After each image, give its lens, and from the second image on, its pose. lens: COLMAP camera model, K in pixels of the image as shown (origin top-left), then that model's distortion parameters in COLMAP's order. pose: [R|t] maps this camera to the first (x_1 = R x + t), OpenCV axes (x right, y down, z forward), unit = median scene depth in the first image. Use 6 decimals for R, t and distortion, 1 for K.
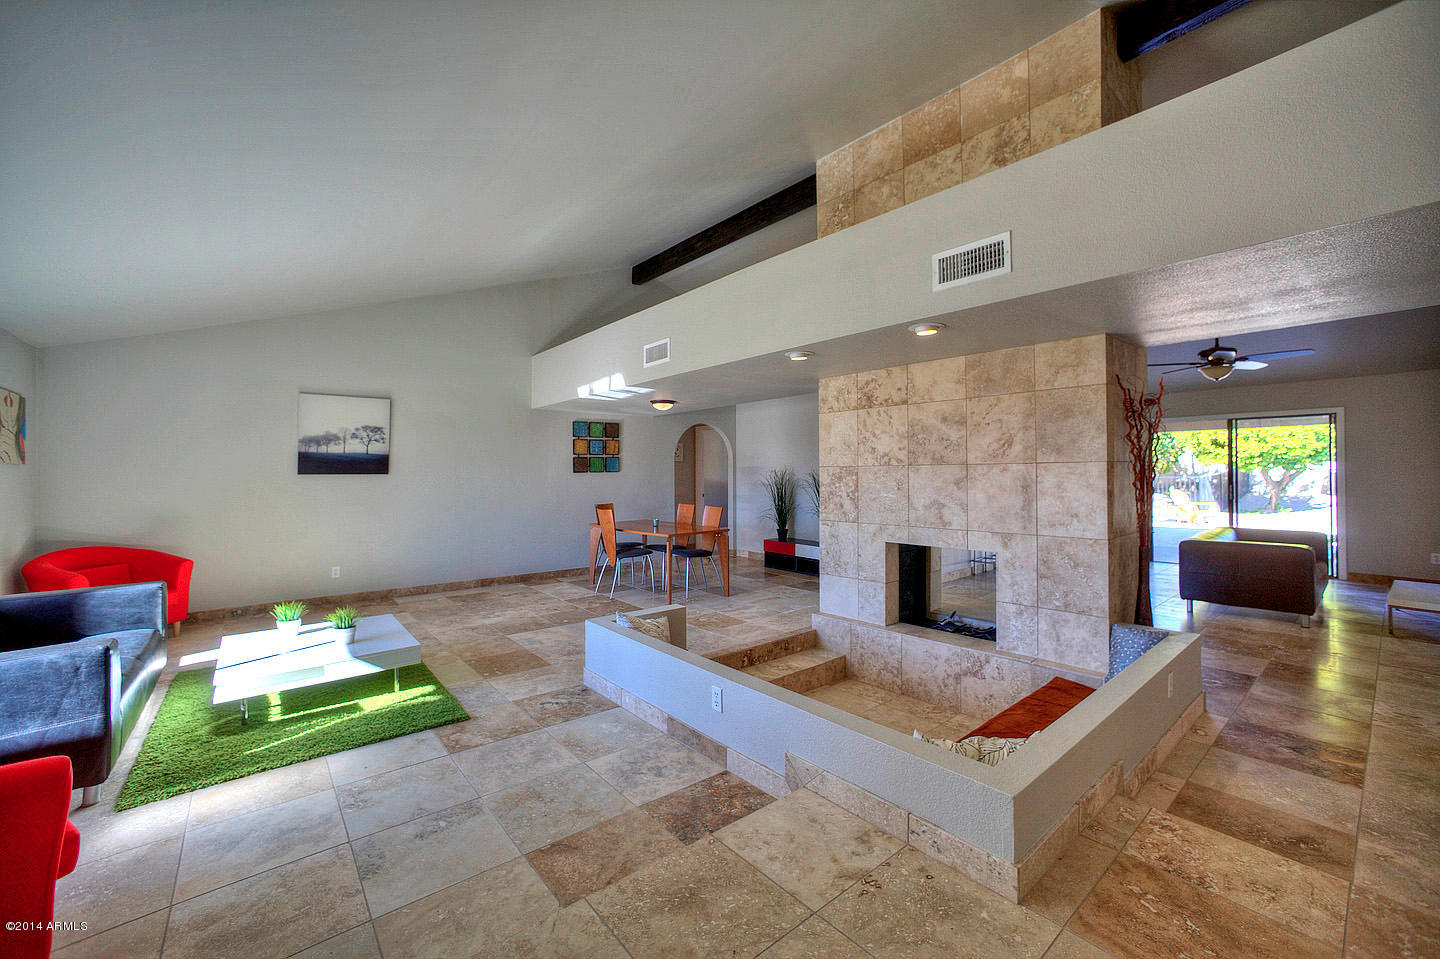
lens RADIAL K [[597.3, 0, 720.0], [0, 597.3, 479.5], [0, 0, 1]] dist [-0.000931, -0.000067]
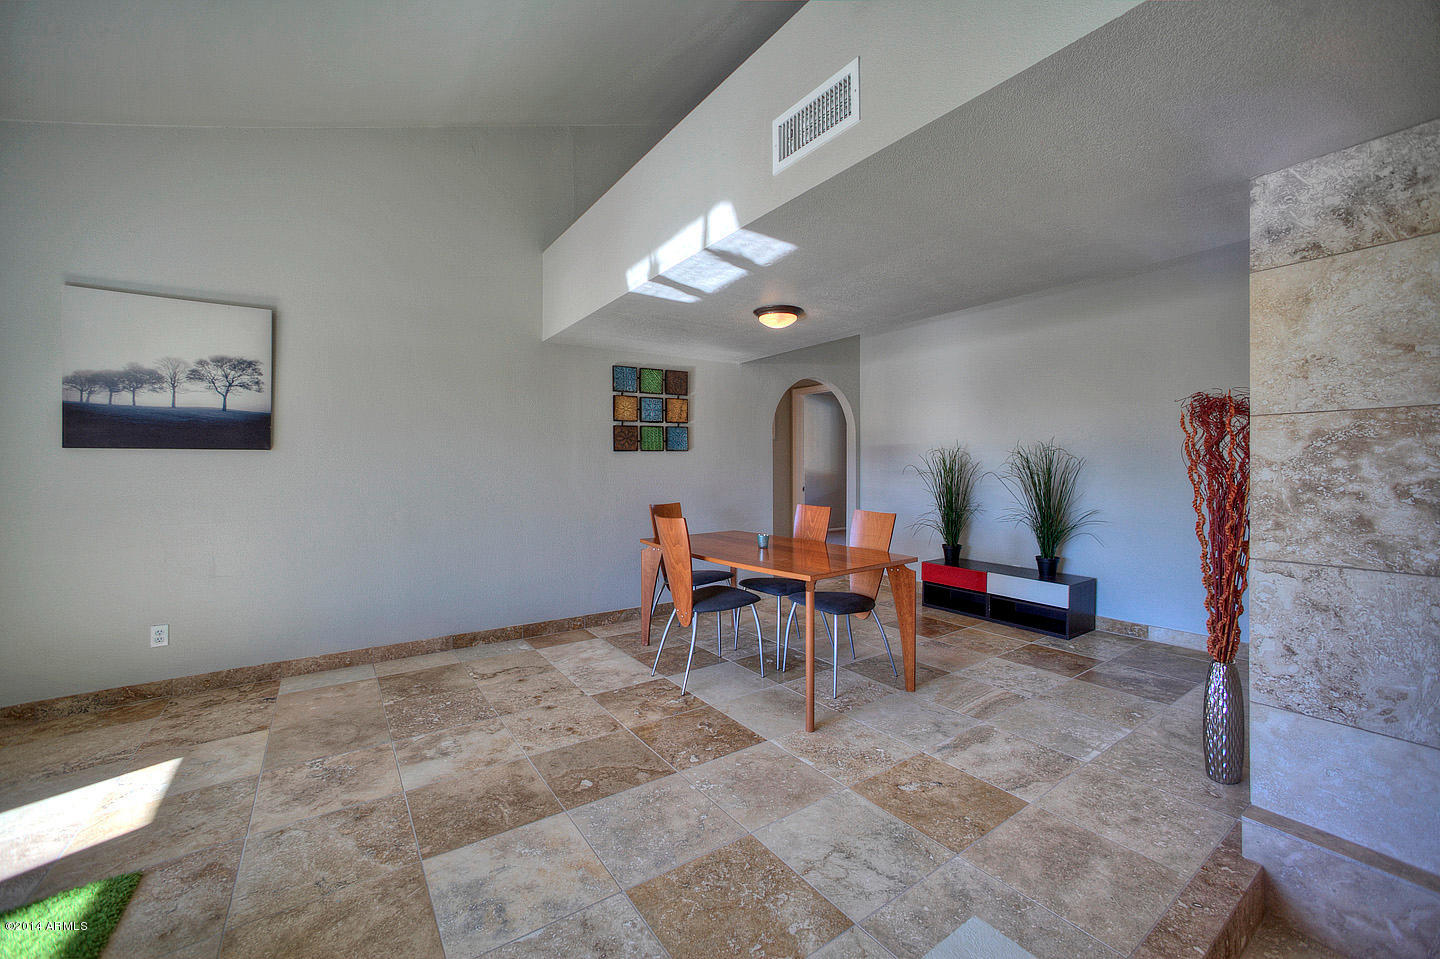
lens RADIAL K [[579.5, 0, 727.0], [0, 579.5, 477.1], [0, 0, 1]] dist [-0.000433, 0.000257]
pose [[0.997799, 0.000619, -0.066315, -0.110545], [-0.000064, 0.999965, 0.008384, 0.011304], [0.066318, -0.008361, 0.997764, 0.505172]]
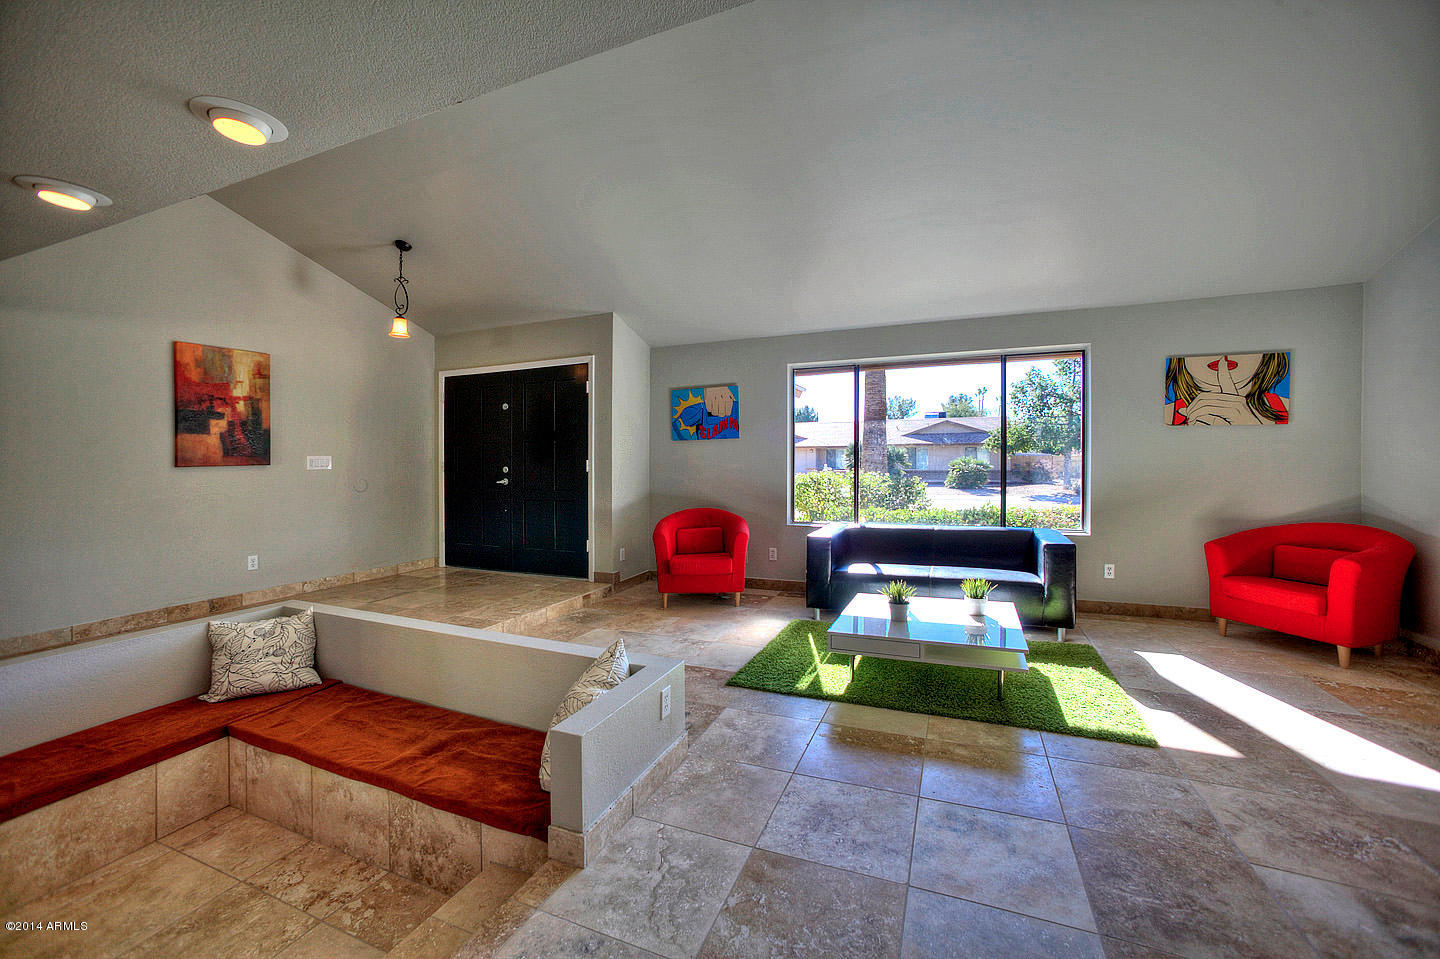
lens RADIAL K [[579.5, 0, 727.0], [0, 579.5, 477.1], [0, 0, 1]] dist [-0.000433, 0.000257]
pose [[-0.879401, 0.027295, -0.475300, 0.017567], [0.007537, 0.999028, 0.043425, 0.005059], [0.476023, 0.034606, -0.878752, 0.952947]]
